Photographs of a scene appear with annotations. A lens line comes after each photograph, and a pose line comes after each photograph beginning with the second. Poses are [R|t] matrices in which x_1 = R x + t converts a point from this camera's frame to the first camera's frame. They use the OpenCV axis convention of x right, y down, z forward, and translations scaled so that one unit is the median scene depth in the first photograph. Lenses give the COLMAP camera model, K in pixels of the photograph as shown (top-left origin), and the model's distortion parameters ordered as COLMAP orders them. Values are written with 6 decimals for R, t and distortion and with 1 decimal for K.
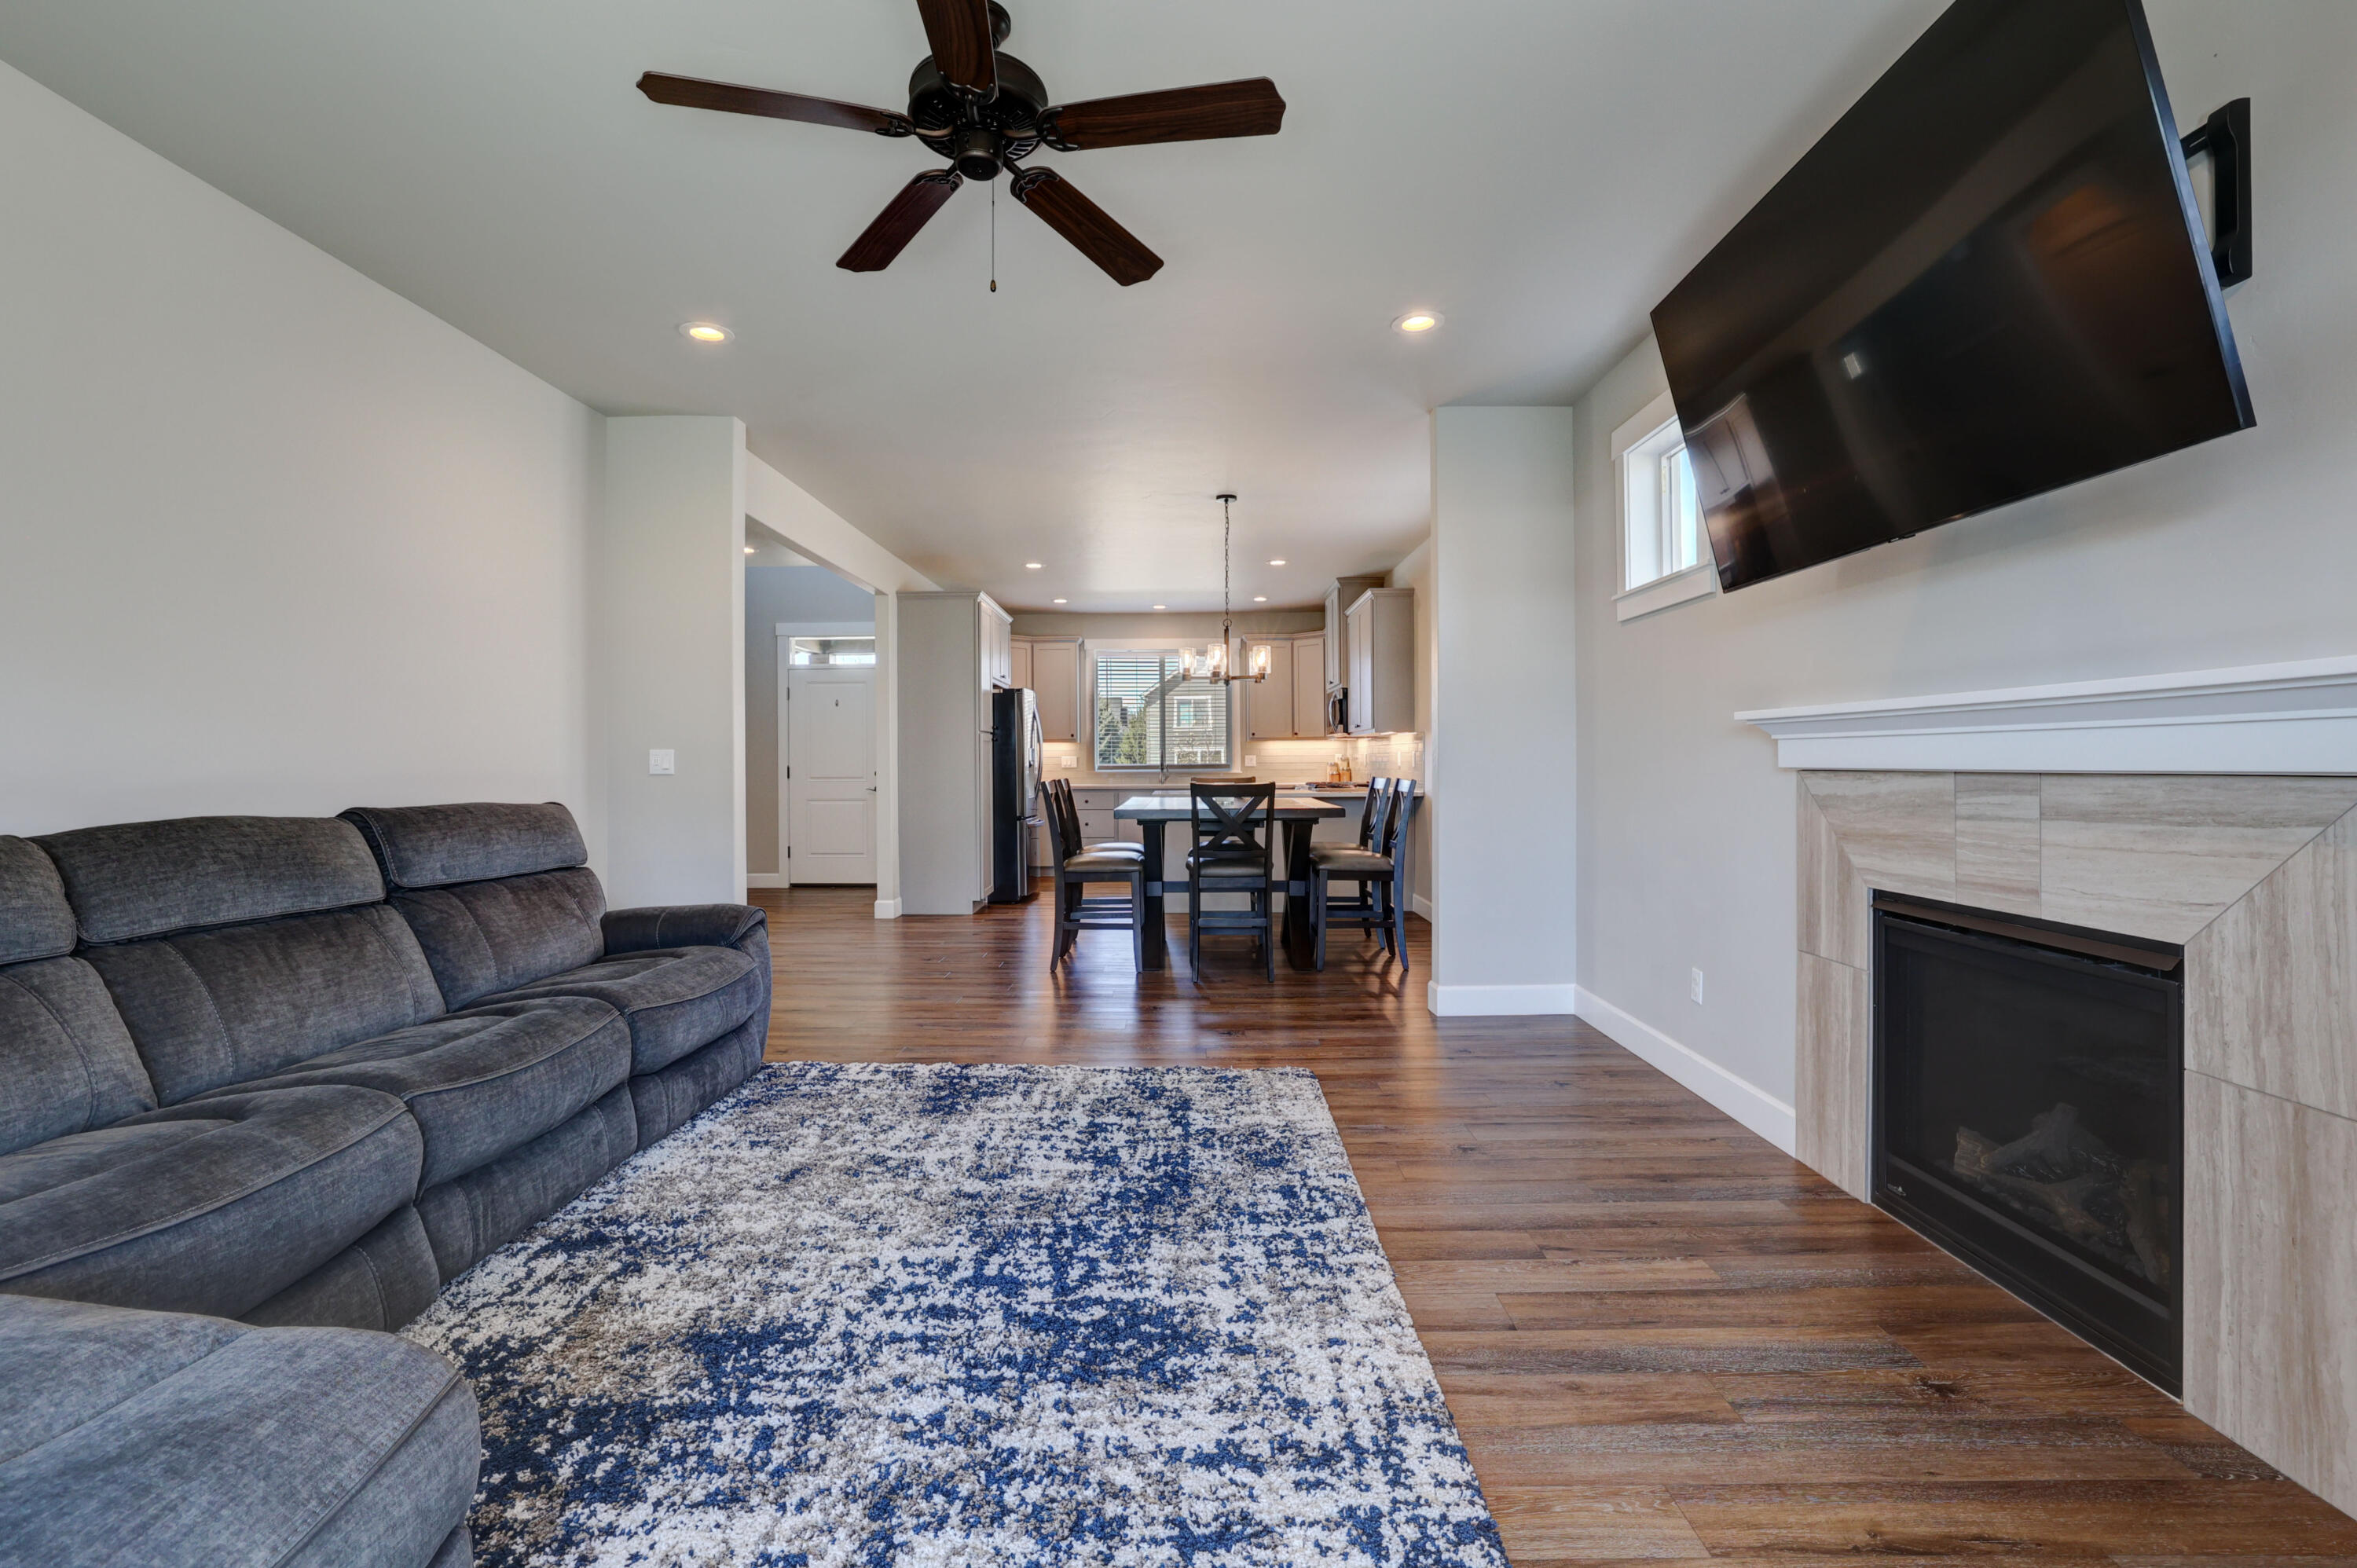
lens RADIAL K [[1034.9, 0, 1178.1], [0, 1034.9, 768.3], [0, 0, 1]] dist [-0.046504, 0.017821]
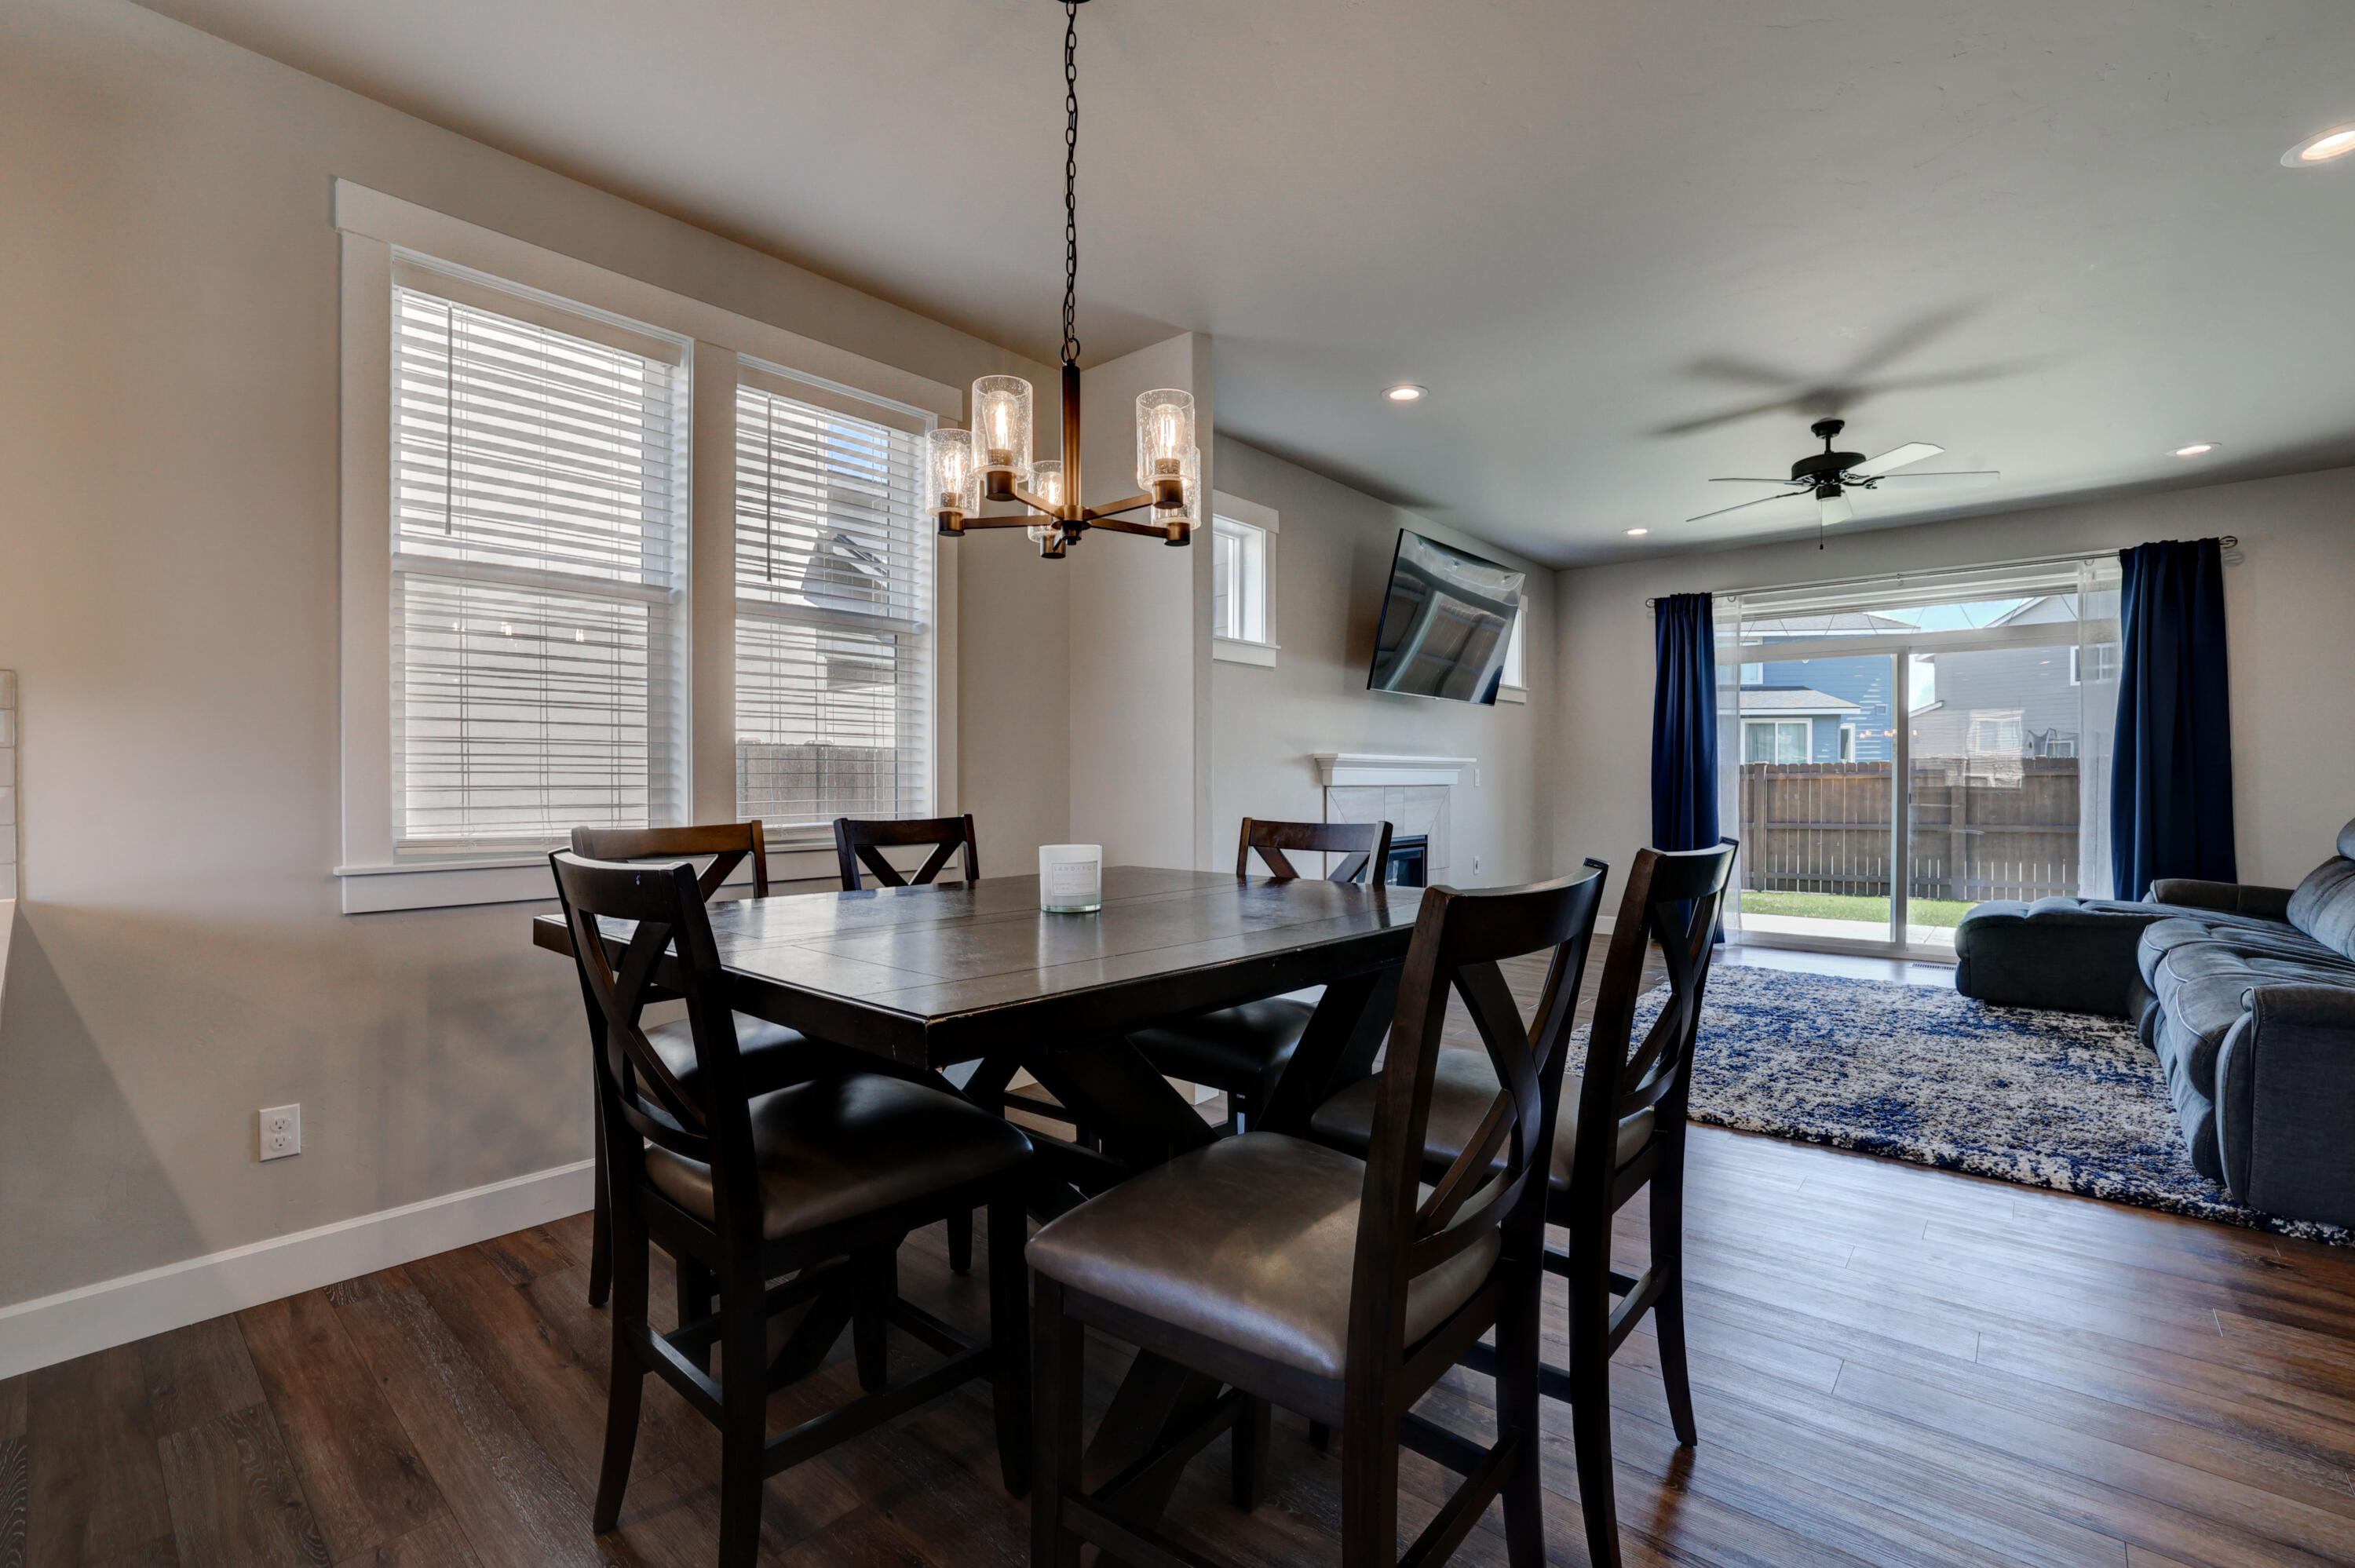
lens RADIAL K [[1021.9, 0, 1168.0], [0, 1021.9, 795.1], [0, 0, 1]] dist [-0.039789, 0.014975]
pose [[-0.754771, -0.002068, 0.655985, -0.455953], [0.010022, 0.999842, 0.014684, -0.014960], [-0.655912, 0.017658, -0.754631, 3.010075]]
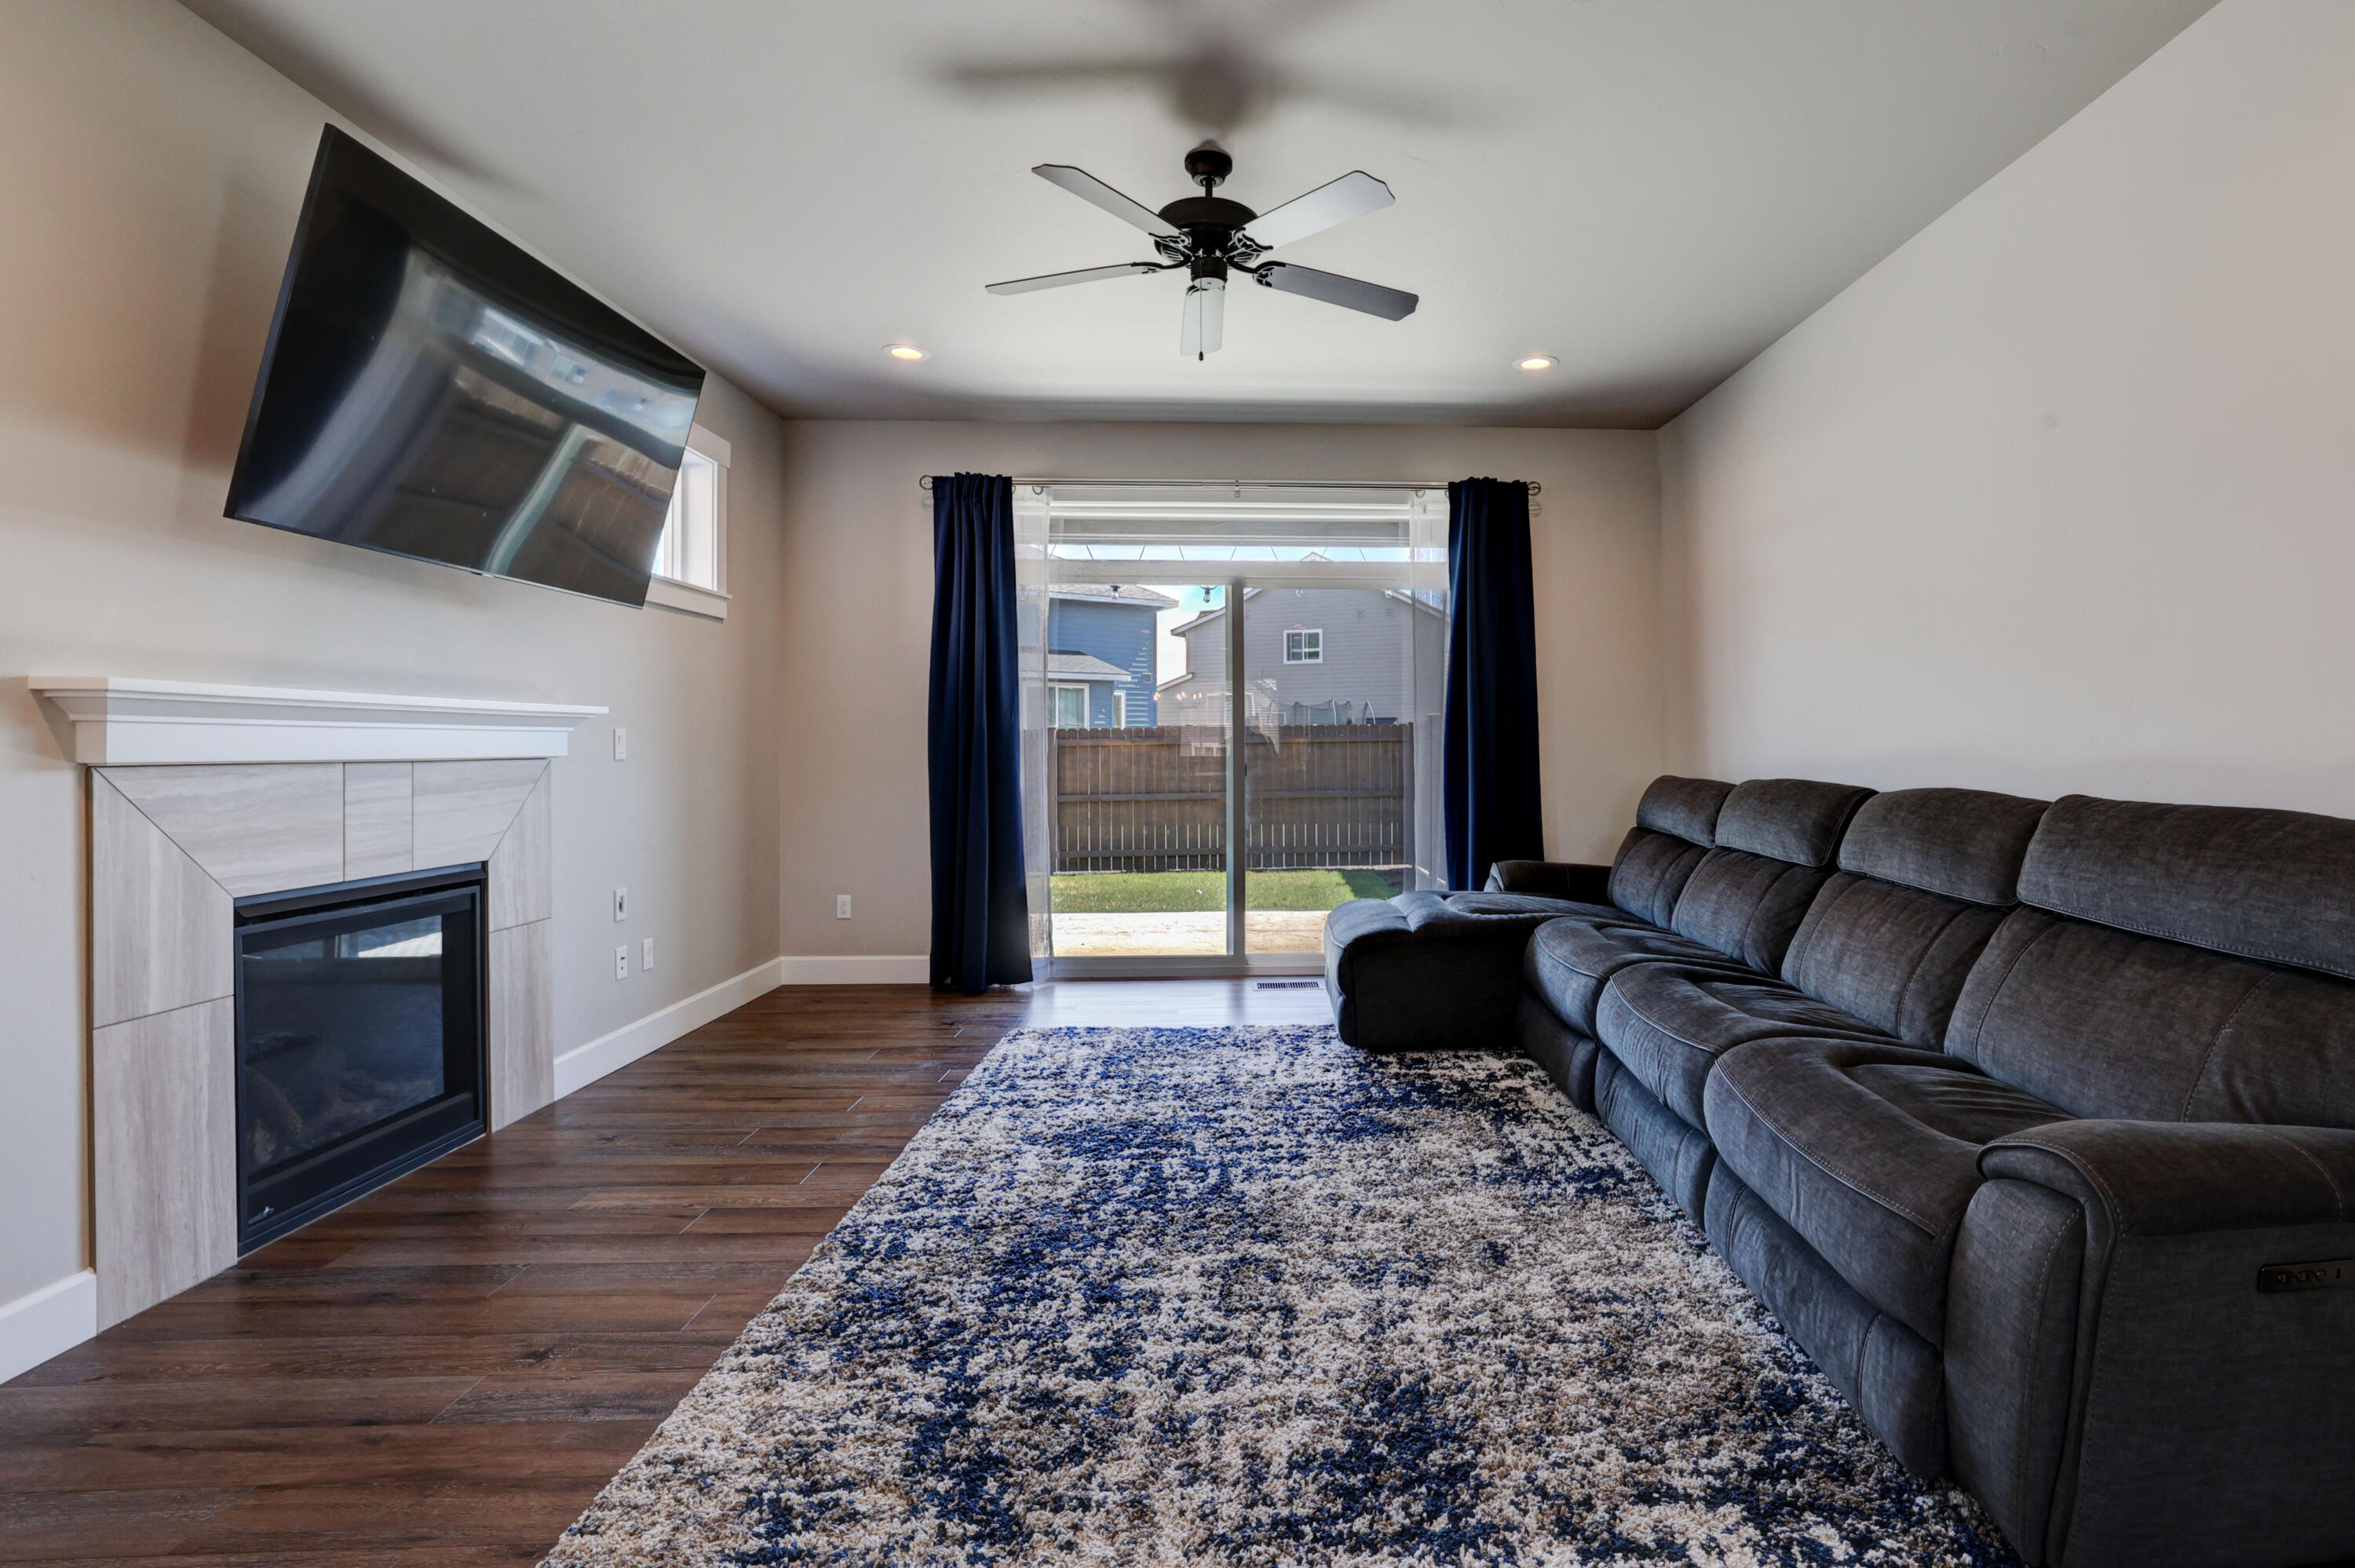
lens RADIAL K [[1112.5, 0, 1312.7], [0, 1112.5, 750.3], [0, 0, 1]] dist [-0.052033, 0.017448]
pose [[-0.998179, 0.008624, -0.059704, -0.202352], [0.008021, 0.999914, 0.010327, -0.012328], [0.059788, 0.009830, -0.998163, 2.062043]]
